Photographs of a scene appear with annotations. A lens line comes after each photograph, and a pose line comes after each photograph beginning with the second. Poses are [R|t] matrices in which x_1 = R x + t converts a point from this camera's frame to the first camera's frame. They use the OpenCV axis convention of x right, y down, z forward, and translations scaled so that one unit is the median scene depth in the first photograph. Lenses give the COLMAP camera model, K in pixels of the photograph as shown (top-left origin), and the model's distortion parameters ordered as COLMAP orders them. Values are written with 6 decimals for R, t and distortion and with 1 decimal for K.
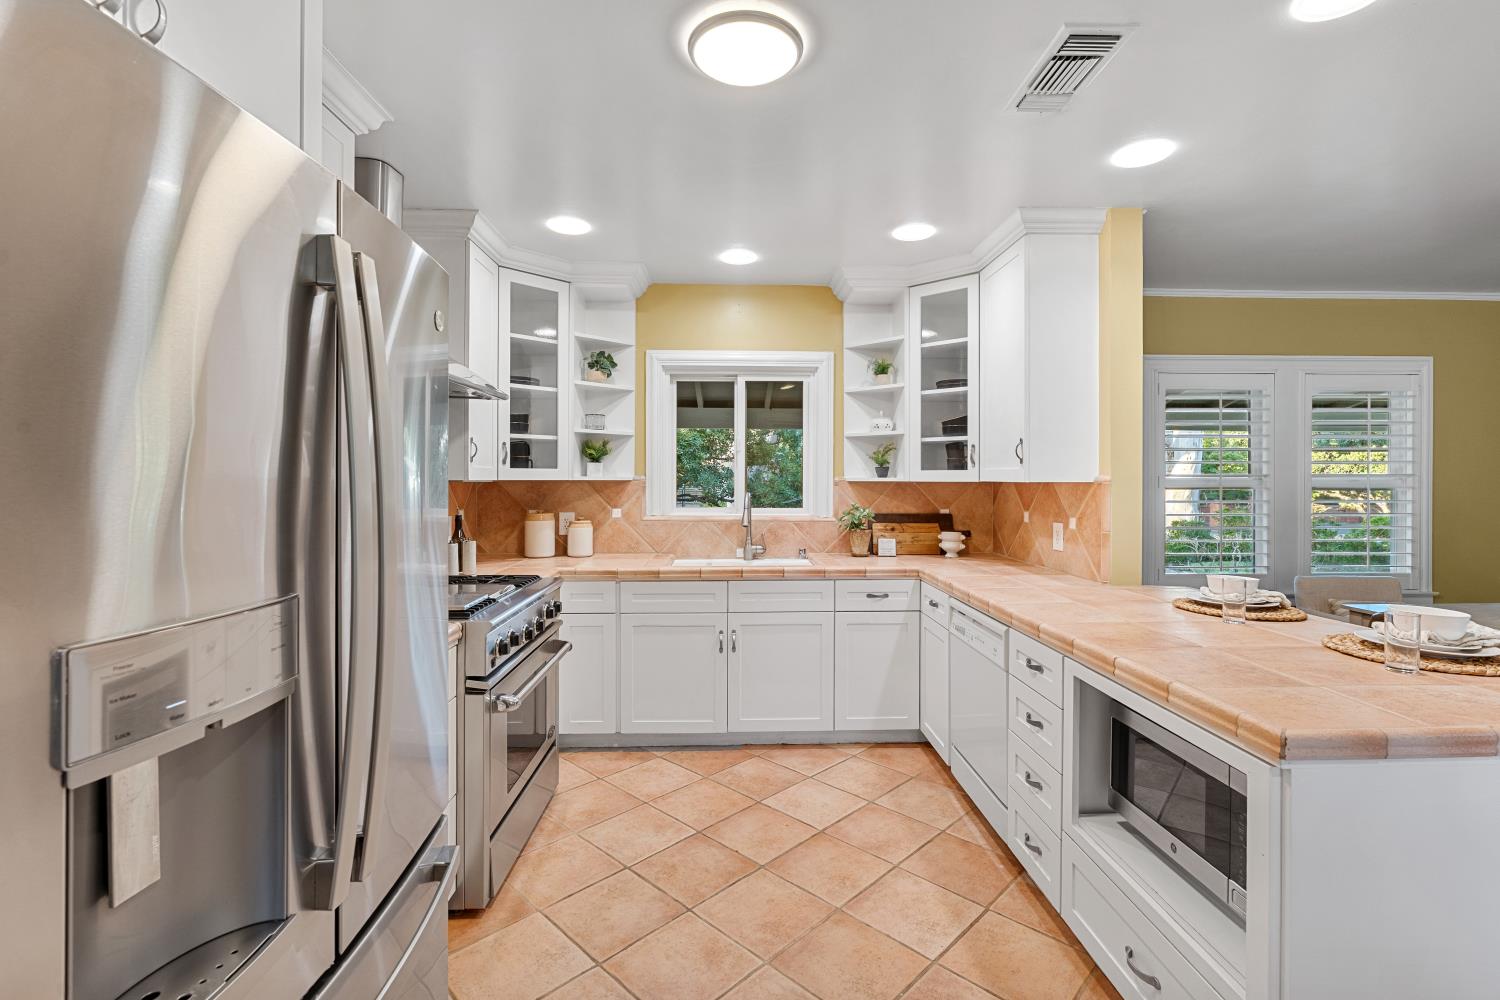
lens RADIAL K [[692.2, 0, 773.8], [0, 692.2, 475.7], [0, 0, 1]] dist [-0.008287, 0.001166]
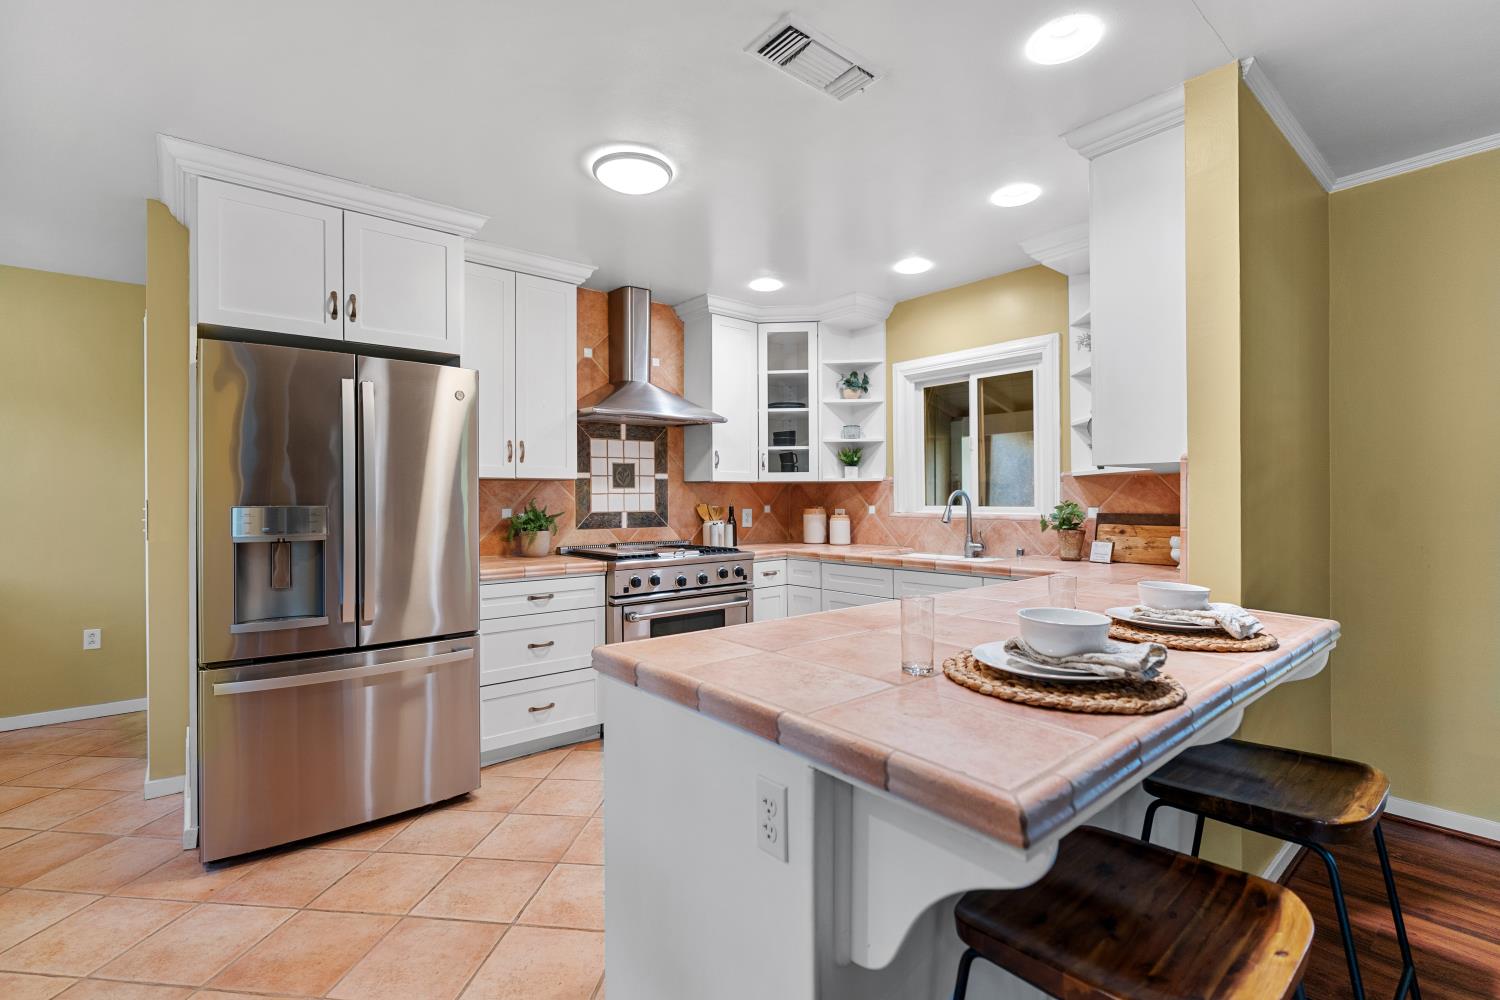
lens RADIAL K [[692.2, 0, 759.6], [0, 692.2, 502.2], [0, 0, 1]] dist [-0.008287, 0.001166]
pose [[0.607153, -0.000955, -0.794585, 0.575840], [0.006951, 0.999967, 0.004110, 0.035506], [0.794555, -0.008019, 0.607139, 0.149644]]
